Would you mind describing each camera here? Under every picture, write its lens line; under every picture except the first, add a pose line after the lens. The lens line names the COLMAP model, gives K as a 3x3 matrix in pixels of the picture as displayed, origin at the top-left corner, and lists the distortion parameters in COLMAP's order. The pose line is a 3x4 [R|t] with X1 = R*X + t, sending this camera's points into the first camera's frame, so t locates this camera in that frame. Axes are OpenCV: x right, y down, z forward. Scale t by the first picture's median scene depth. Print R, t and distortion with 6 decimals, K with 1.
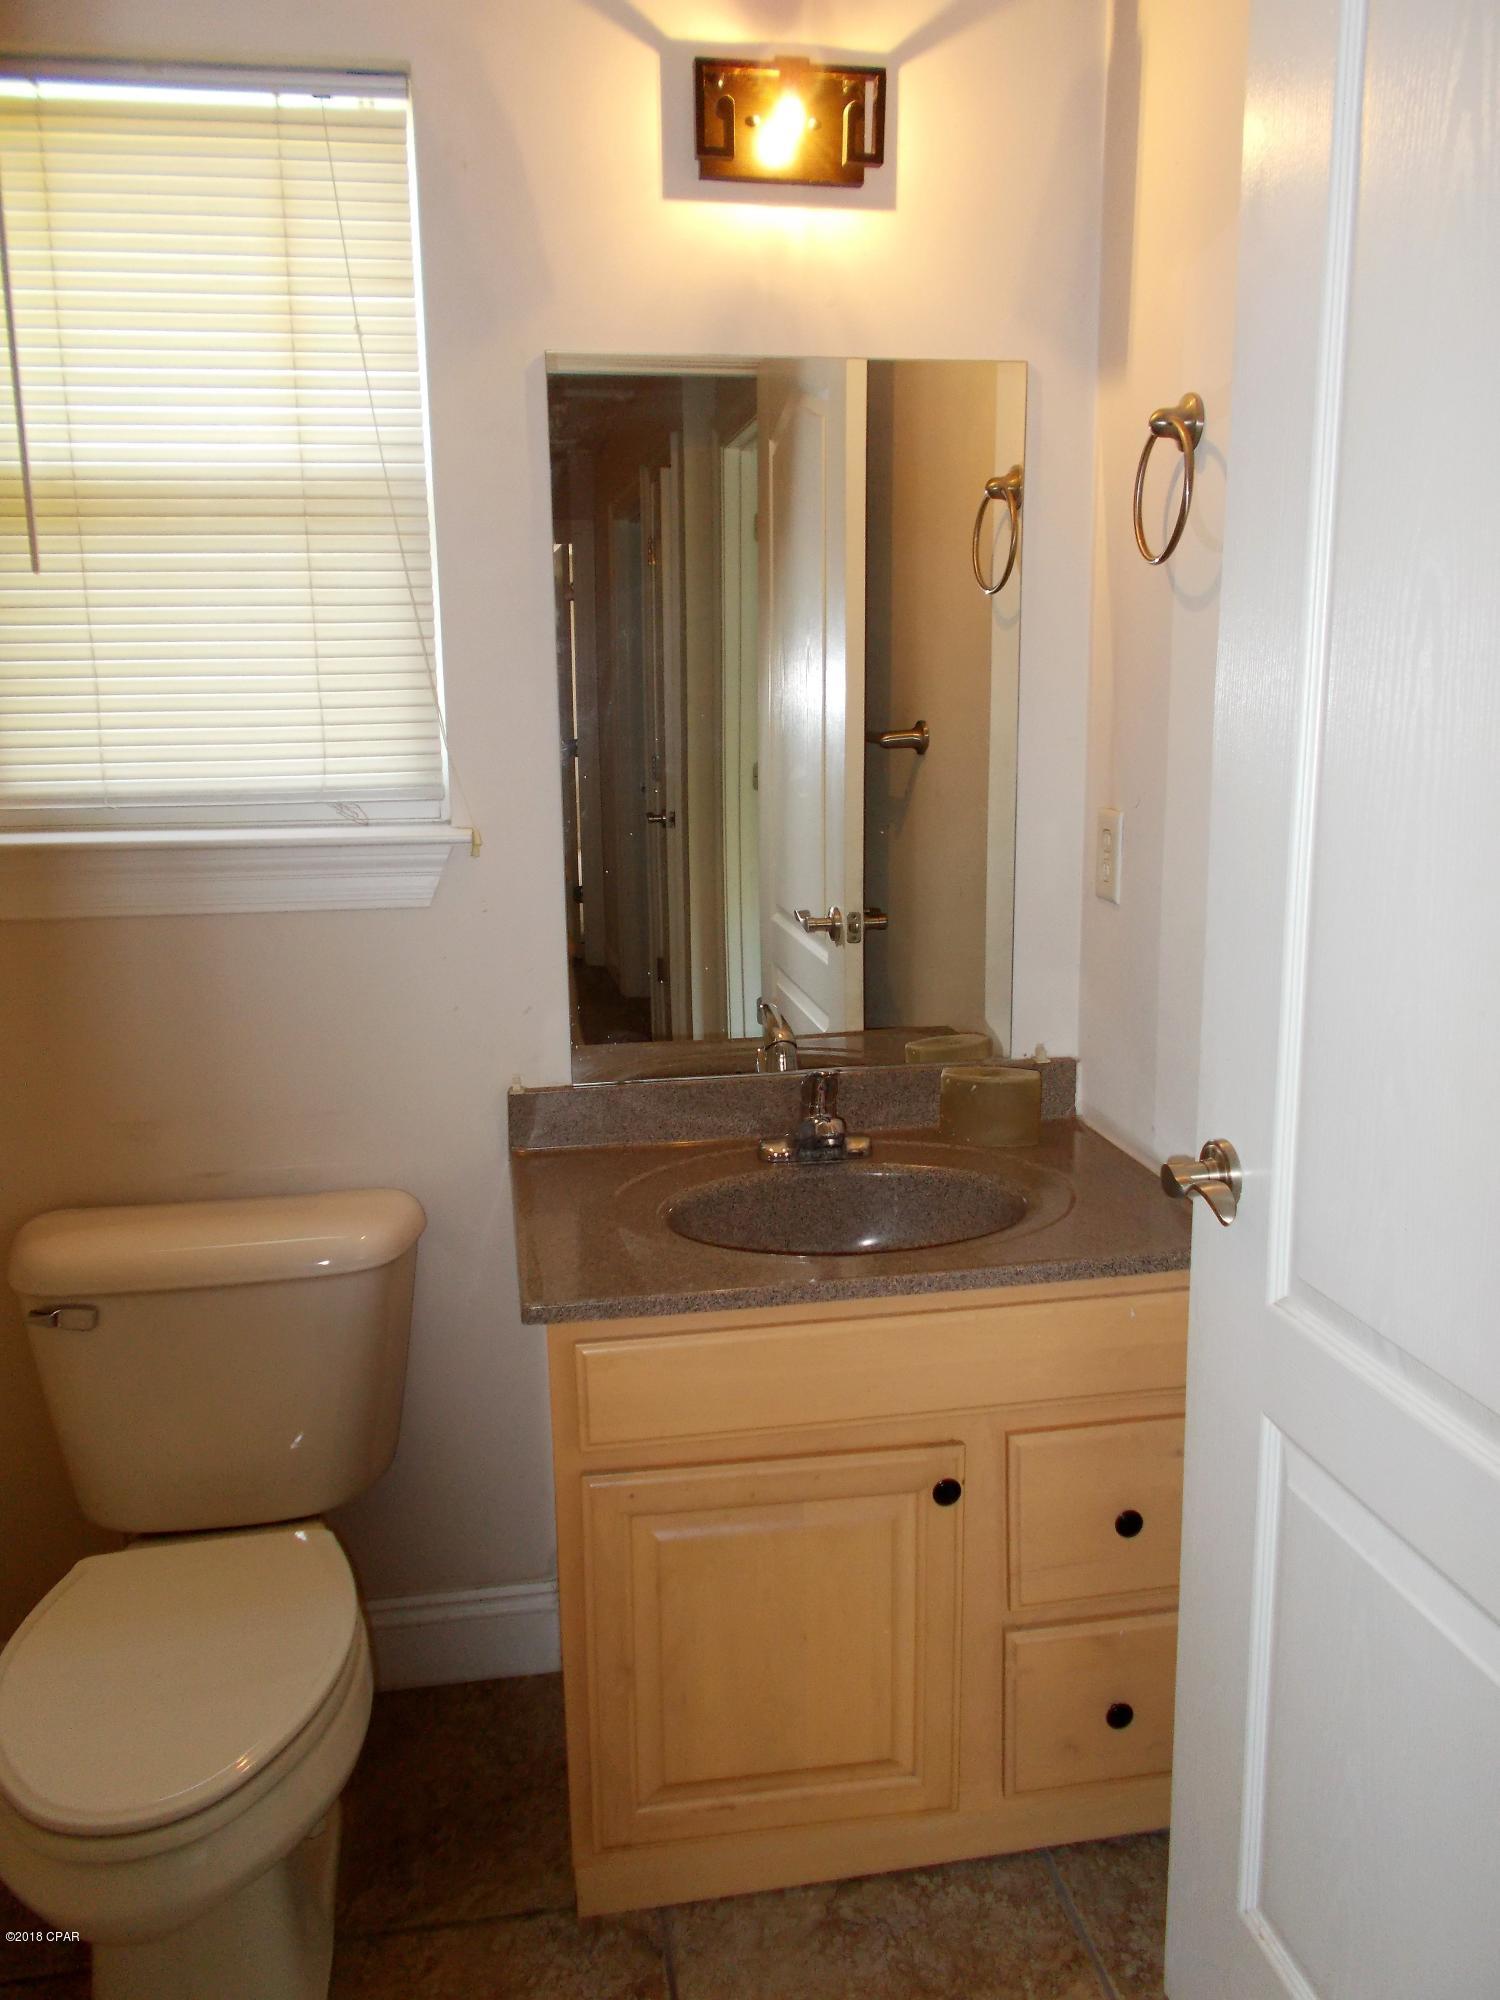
lens RADIAL K [[1521.6, 0, 745.8], [0, 1521.6, 1004.8], [0, 0, 1]] dist [0.001050, -0.015601]
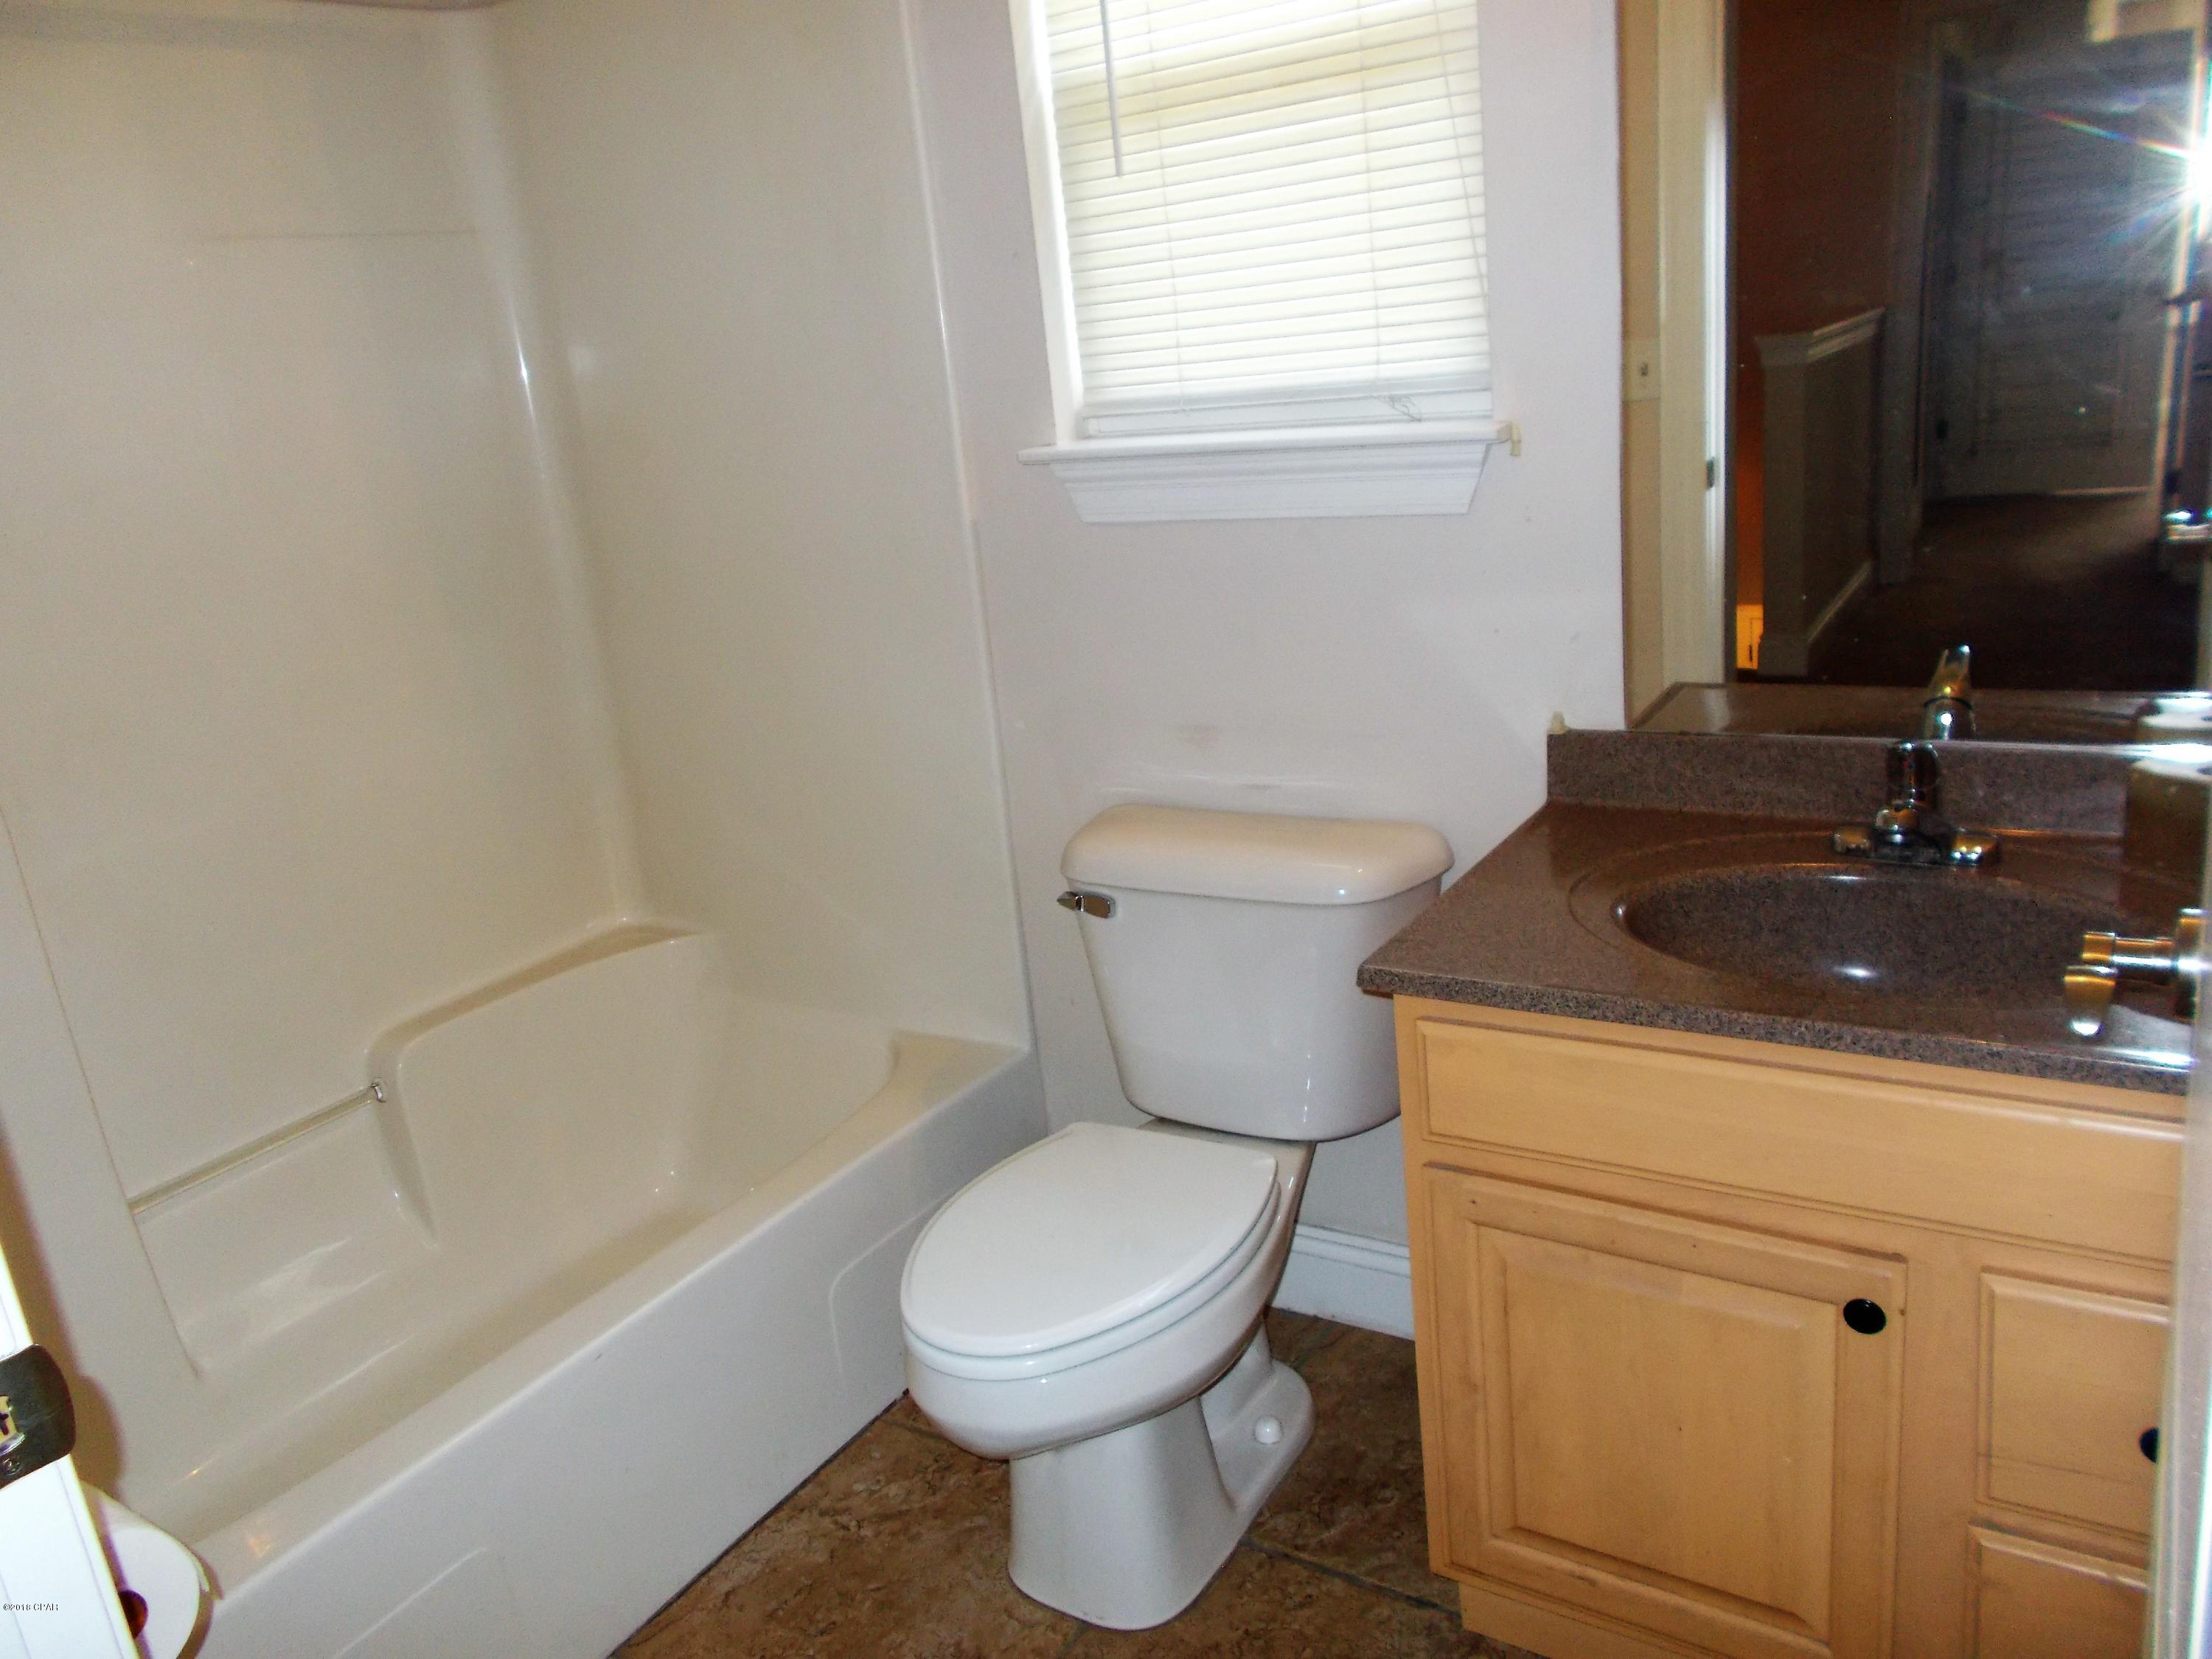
lens RADIAL K [[1682.9, 0, 1094.5], [0, 1682.9, 832.3], [0, 0, 1]] dist [0.001050, -0.015601]
pose [[0.733650, 0.132716, -0.666441, 0.326028], [-0.040529, 0.987542, 0.152044, -0.022925], [0.678318, -0.084537, 0.729889, 0.135012]]
